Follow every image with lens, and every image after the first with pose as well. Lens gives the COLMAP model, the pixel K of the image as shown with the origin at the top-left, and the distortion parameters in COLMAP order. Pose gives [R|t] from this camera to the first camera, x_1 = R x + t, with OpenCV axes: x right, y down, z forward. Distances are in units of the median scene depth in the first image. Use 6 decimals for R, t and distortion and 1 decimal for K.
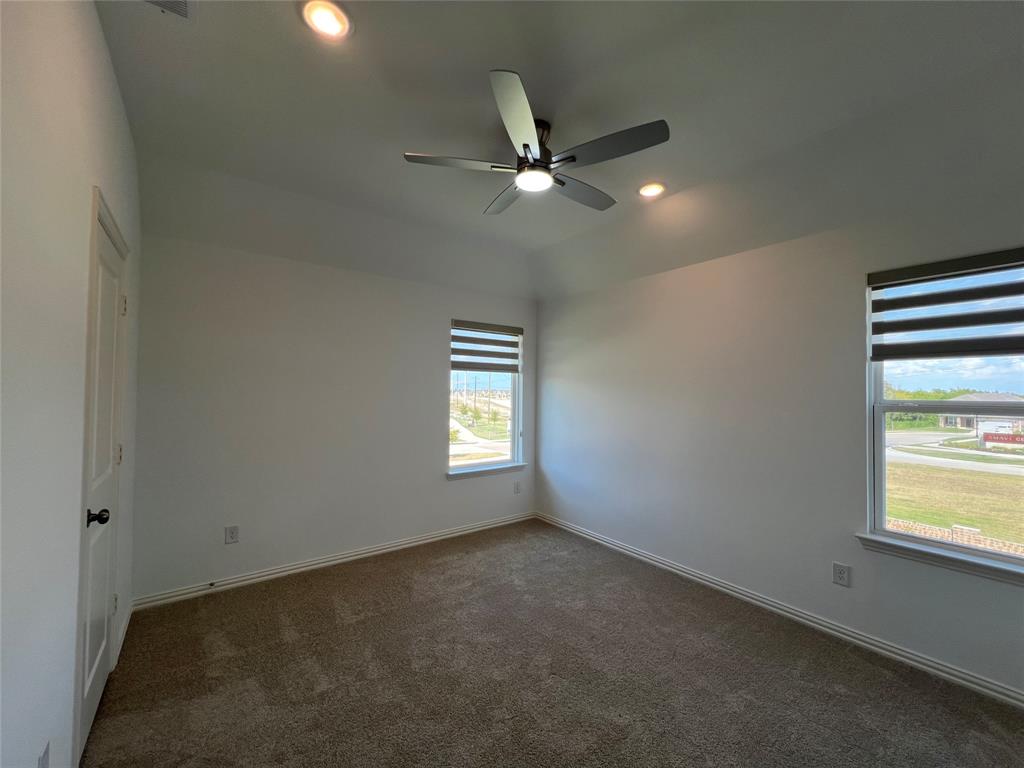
lens RADIAL K [[408.6, 0, 509.2], [0, 408.6, 386.9], [0, 0, 1]] dist [-0.002781, 0.000094]
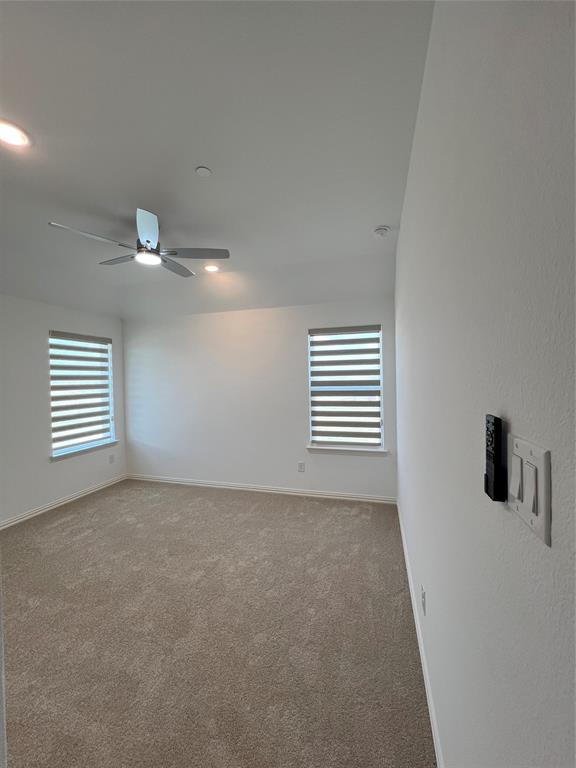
lens RADIAL K [[306.5, 0, 284.0], [0, 306.5, 385.1], [0, 0, 1]] dist [-0.002781, 0.000094]
pose [[0.805350, -0.036500, 0.591675, -0.130119], [0.018786, 0.999173, 0.036069, -0.023504], [-0.592503, -0.017933, 0.805369, -0.157417]]
